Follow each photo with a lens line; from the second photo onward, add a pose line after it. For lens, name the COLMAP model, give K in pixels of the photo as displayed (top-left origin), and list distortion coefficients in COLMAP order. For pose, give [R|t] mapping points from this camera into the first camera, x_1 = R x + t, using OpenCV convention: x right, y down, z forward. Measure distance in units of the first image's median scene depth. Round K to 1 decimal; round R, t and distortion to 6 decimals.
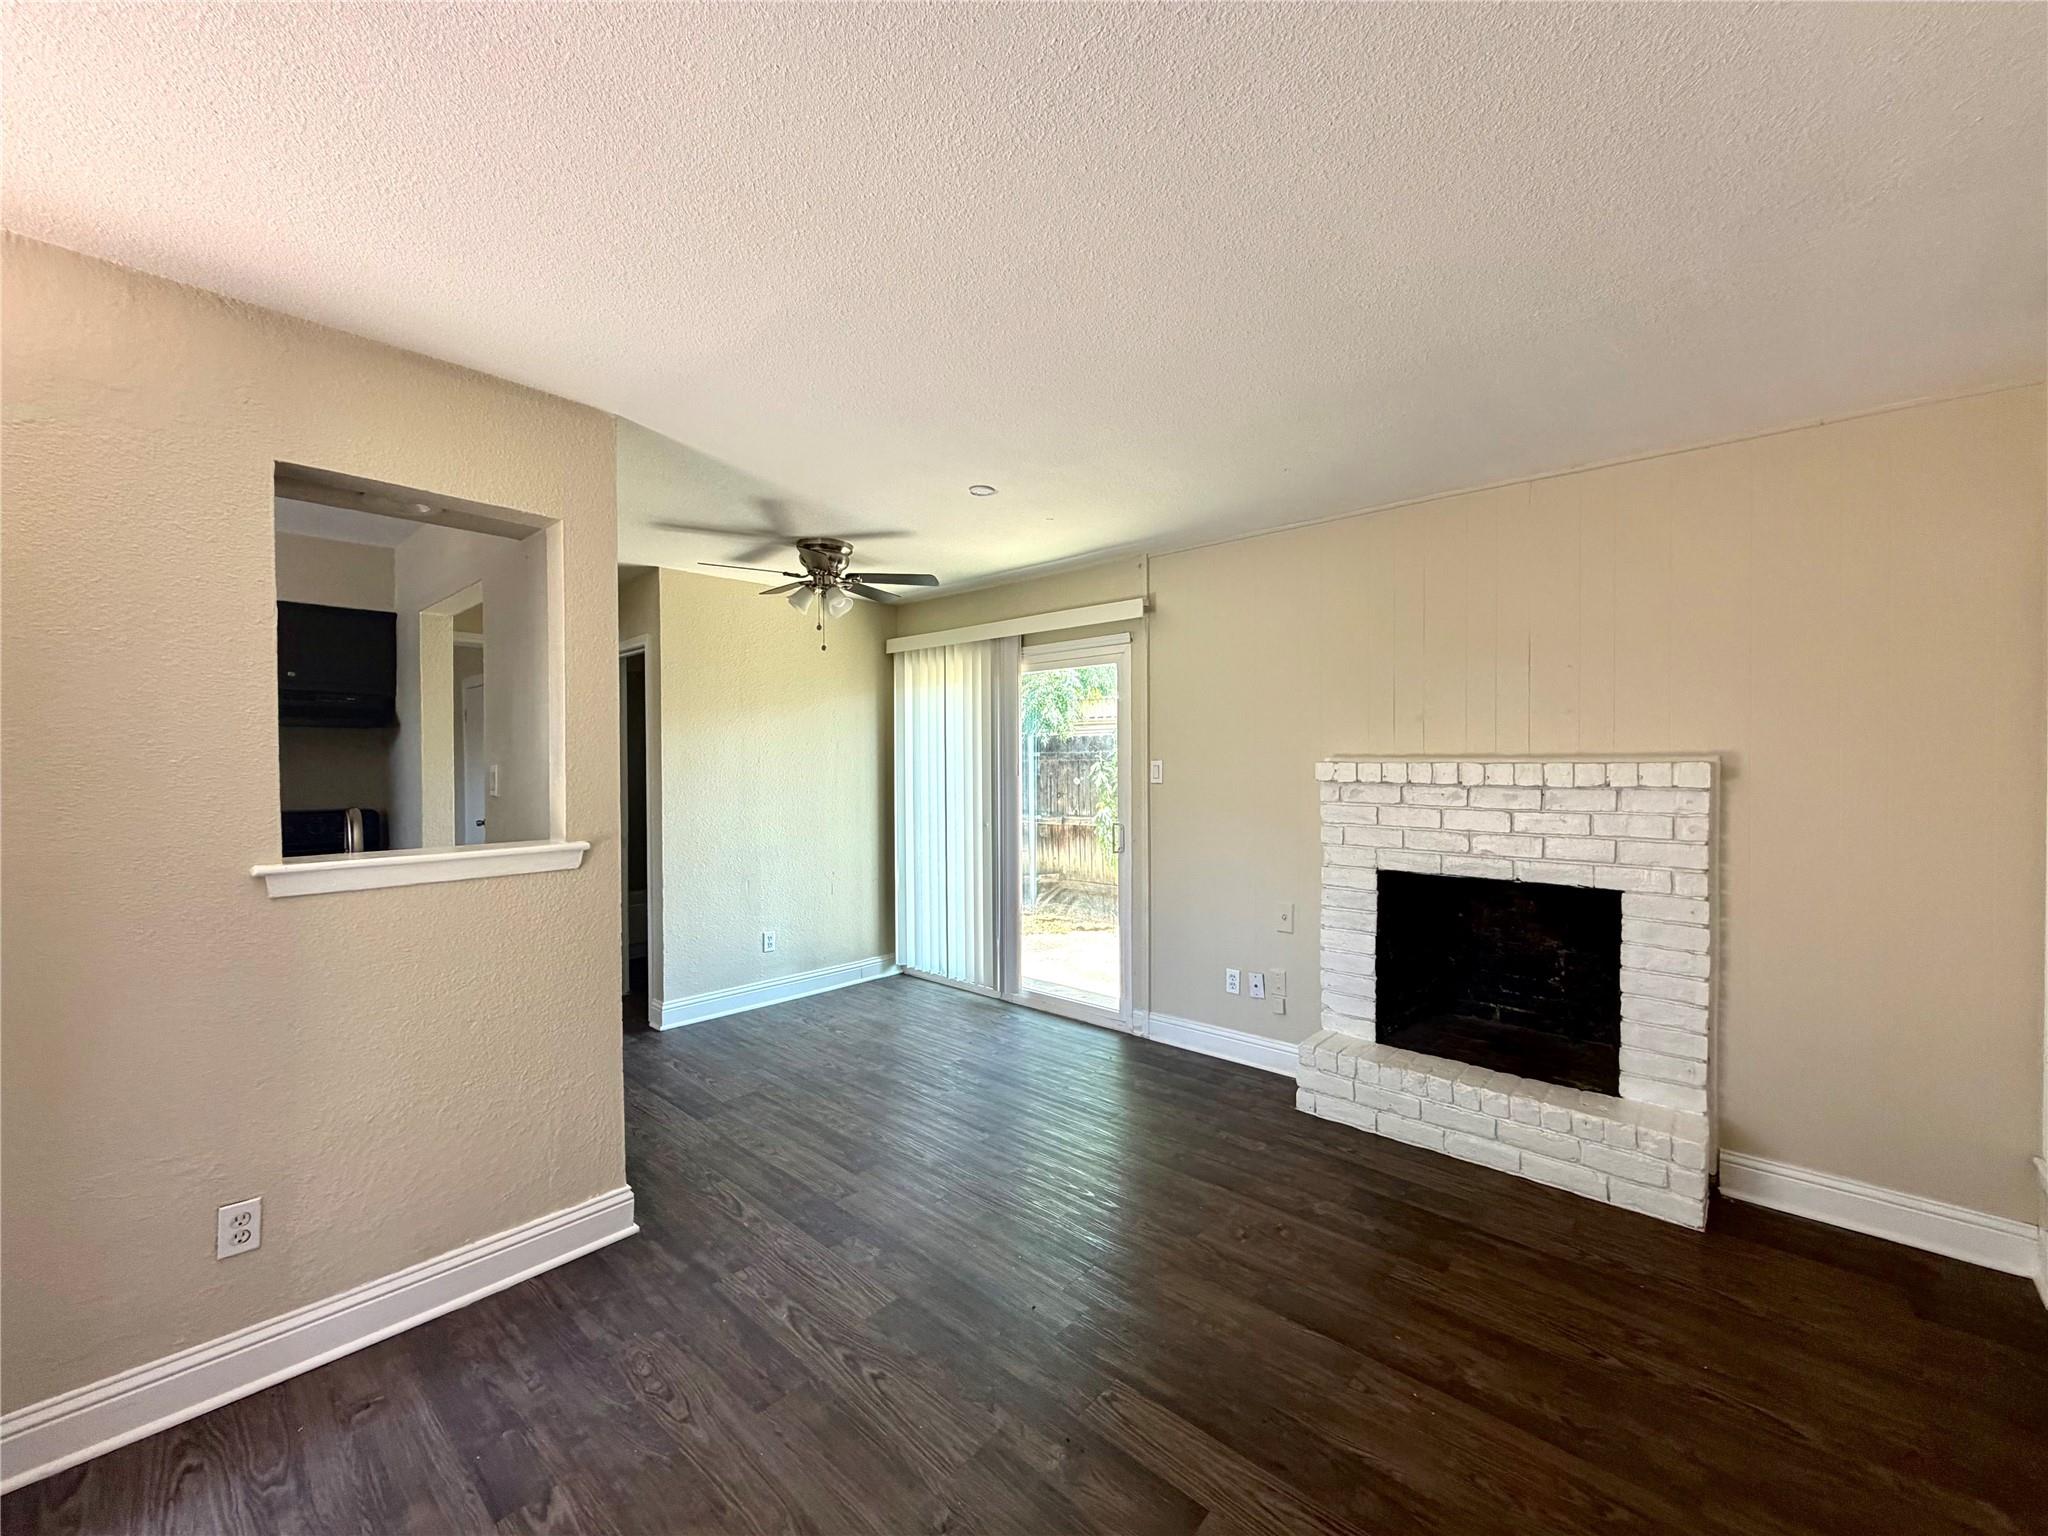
lens RADIAL K [[813.4, 0, 1024.0], [0, 813.4, 768.0], [0, 0, 1]] dist [0.000263, -0.000426]
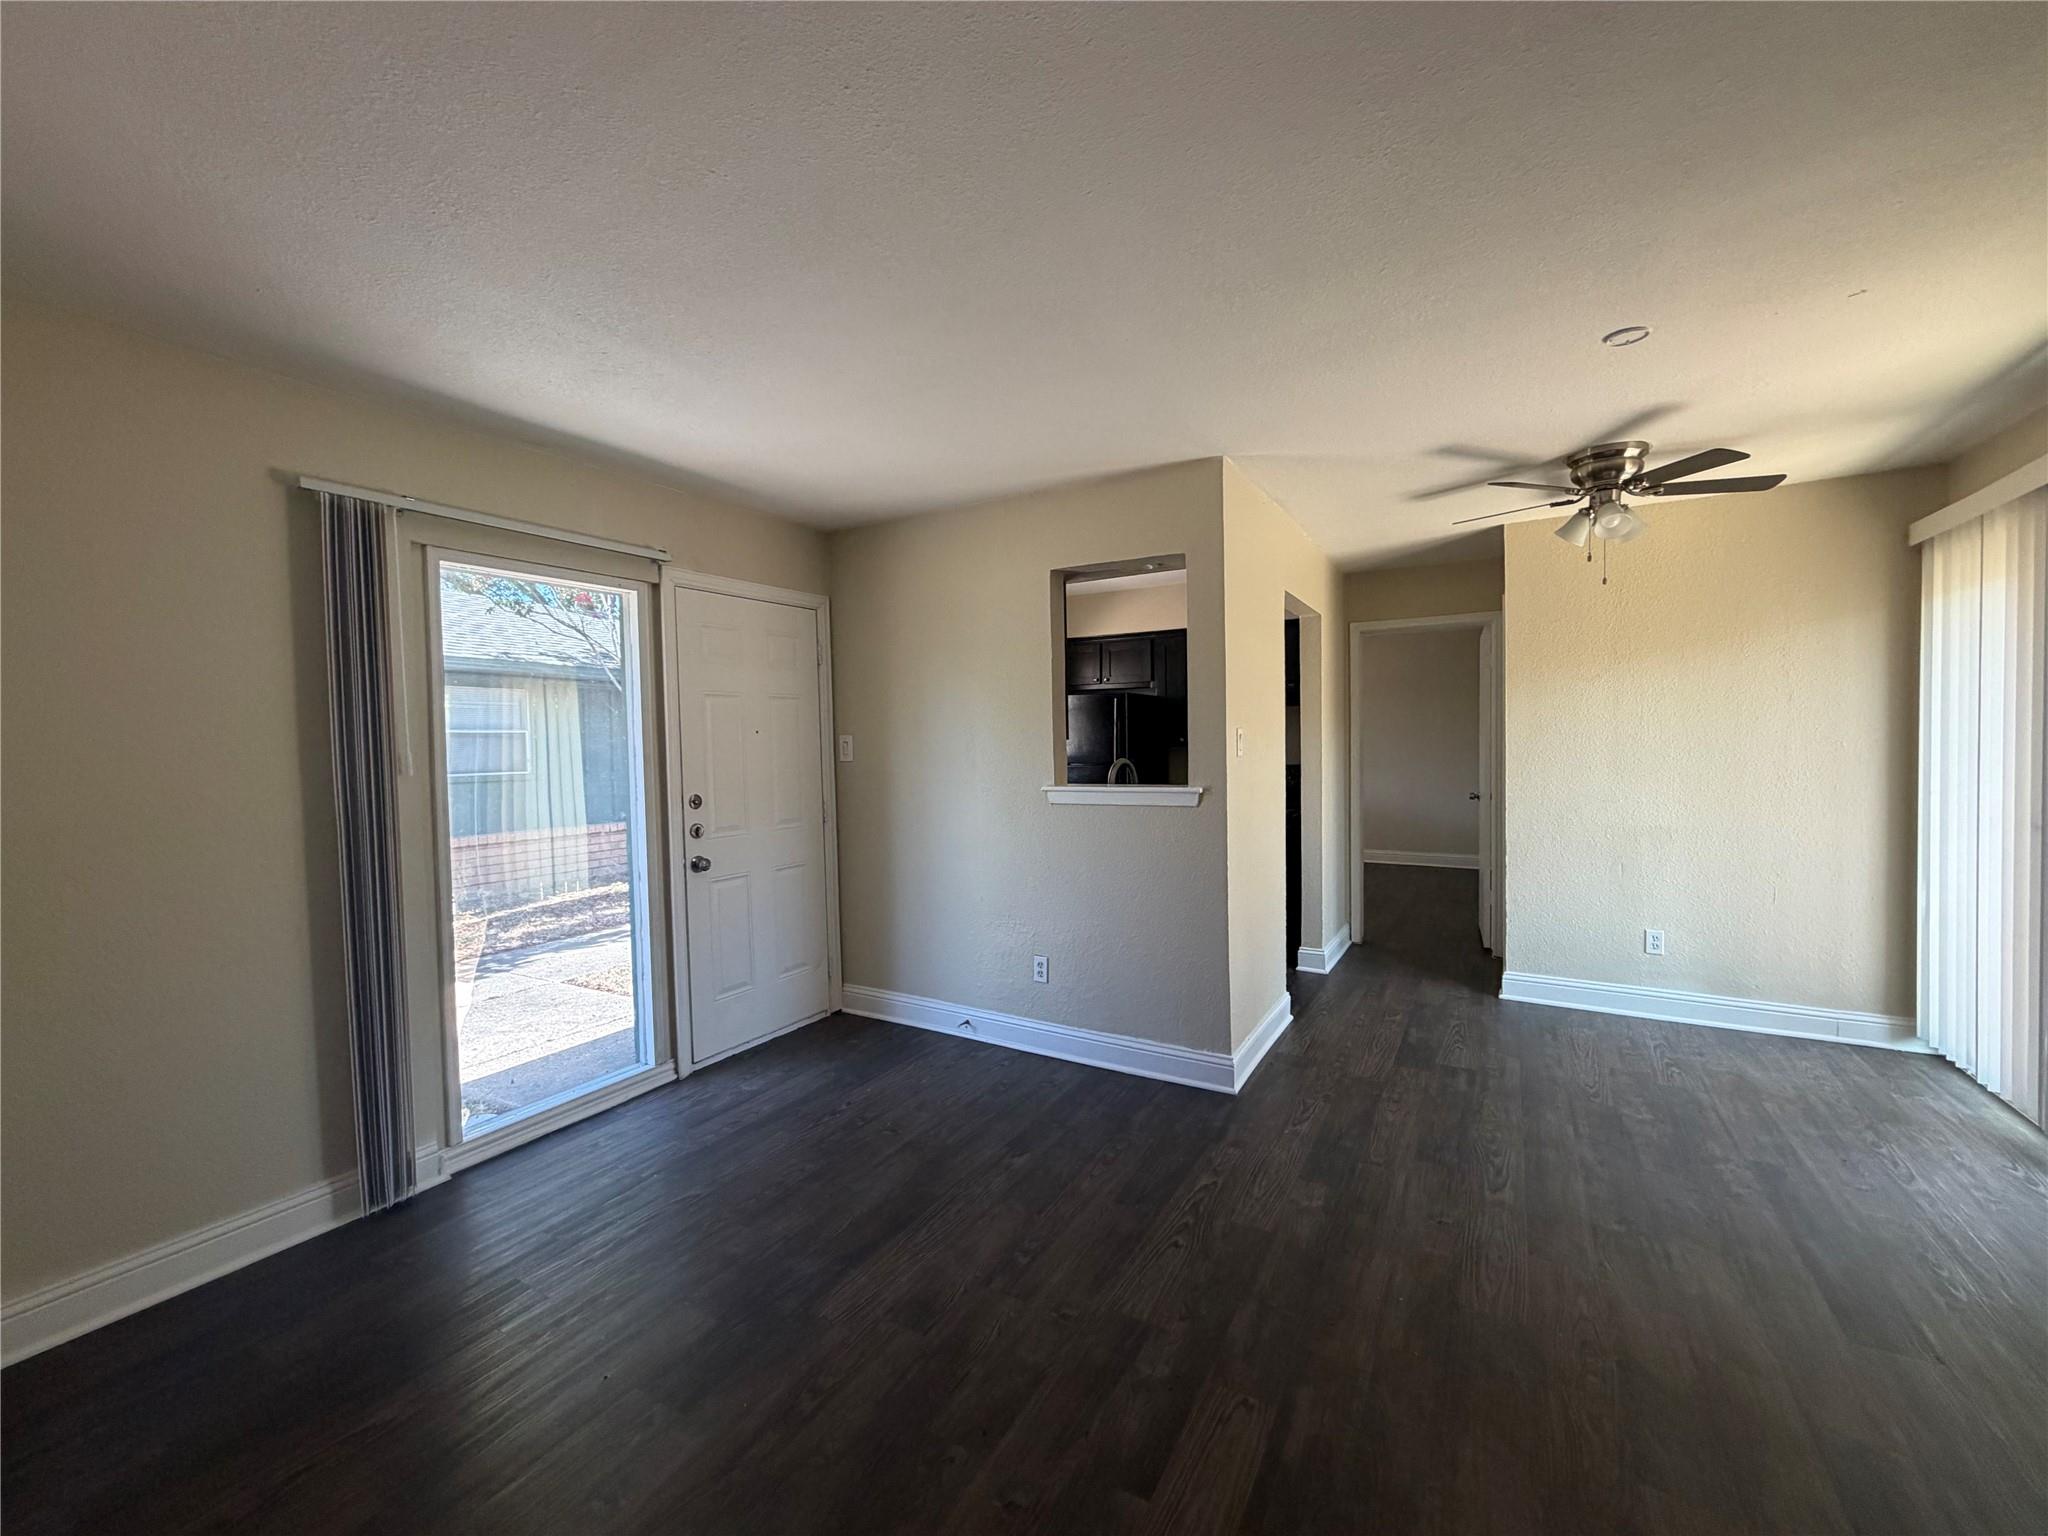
lens RADIAL K [[813.4, 0, 1024.0], [0, 813.4, 768.0], [0, 0, 1]] dist [0.000263, -0.000426]
pose [[0.198722, 0.030041, -0.979595, 0.360401], [0.009283, 0.999428, 0.032533, 0.005971], [0.980012, -0.015559, 0.198329, 0.220619]]
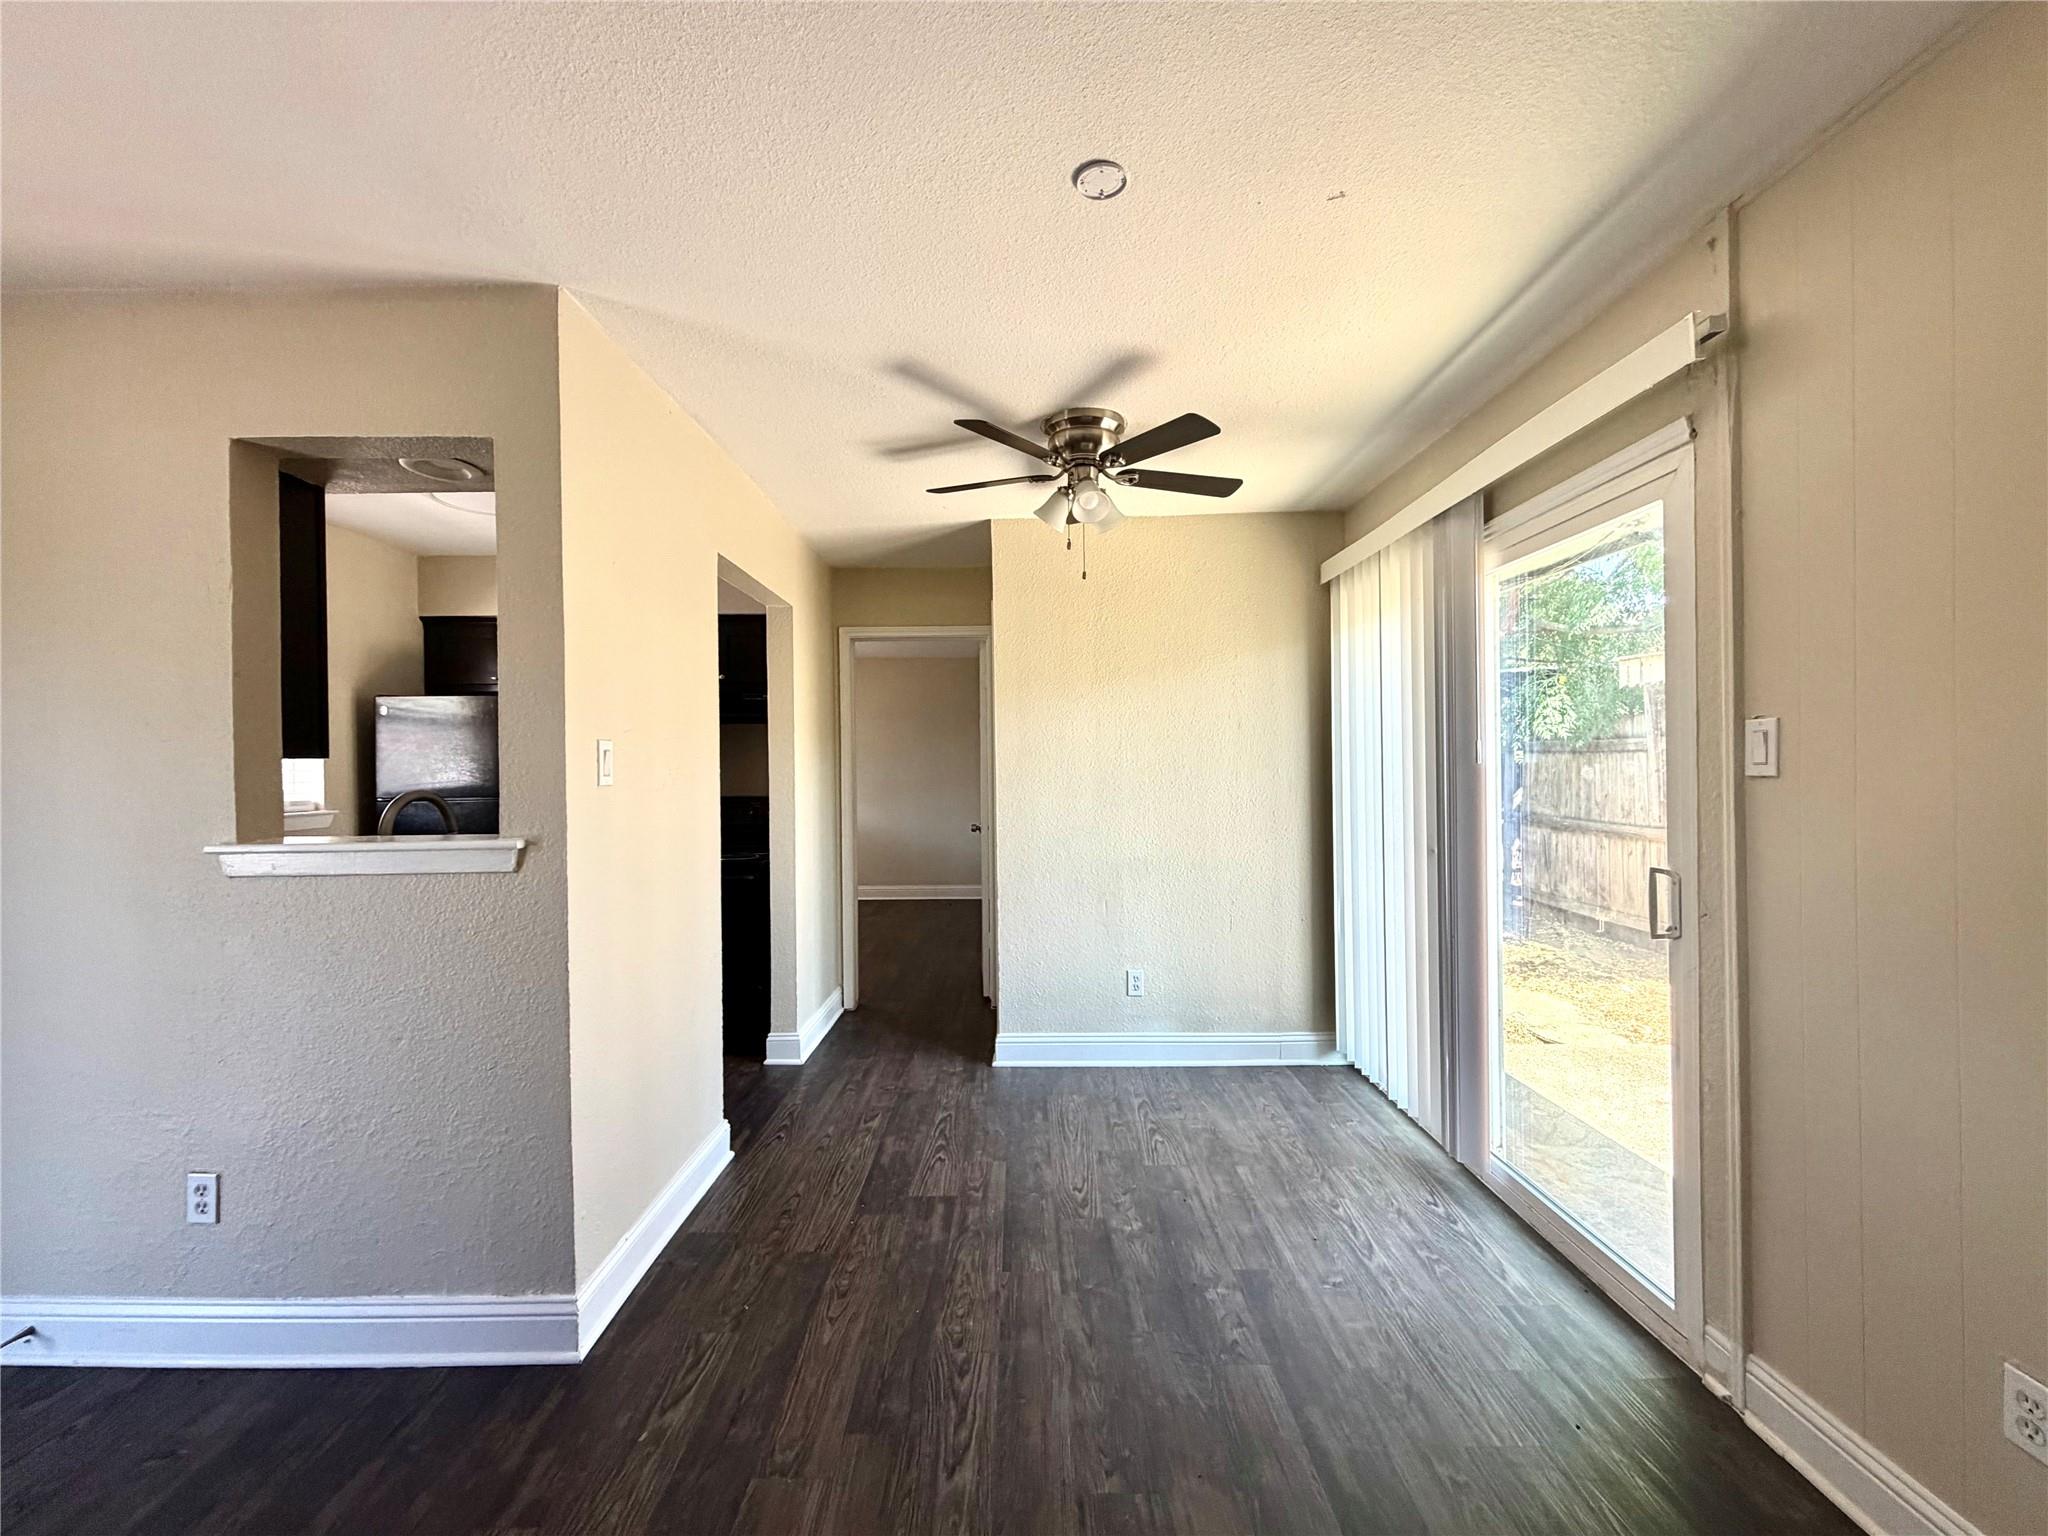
lens RADIAL K [[816.9, 0, 1025.4], [0, 816.9, 767.0], [0, 0, 1]] dist [-0.000638, 0.000030]
pose [[0.672649, -0.002835, -0.739956, 0.186747], [0.003211, 0.999994, -0.000912, 0.011463], [0.739955, -0.001763, 0.672654, 0.411892]]
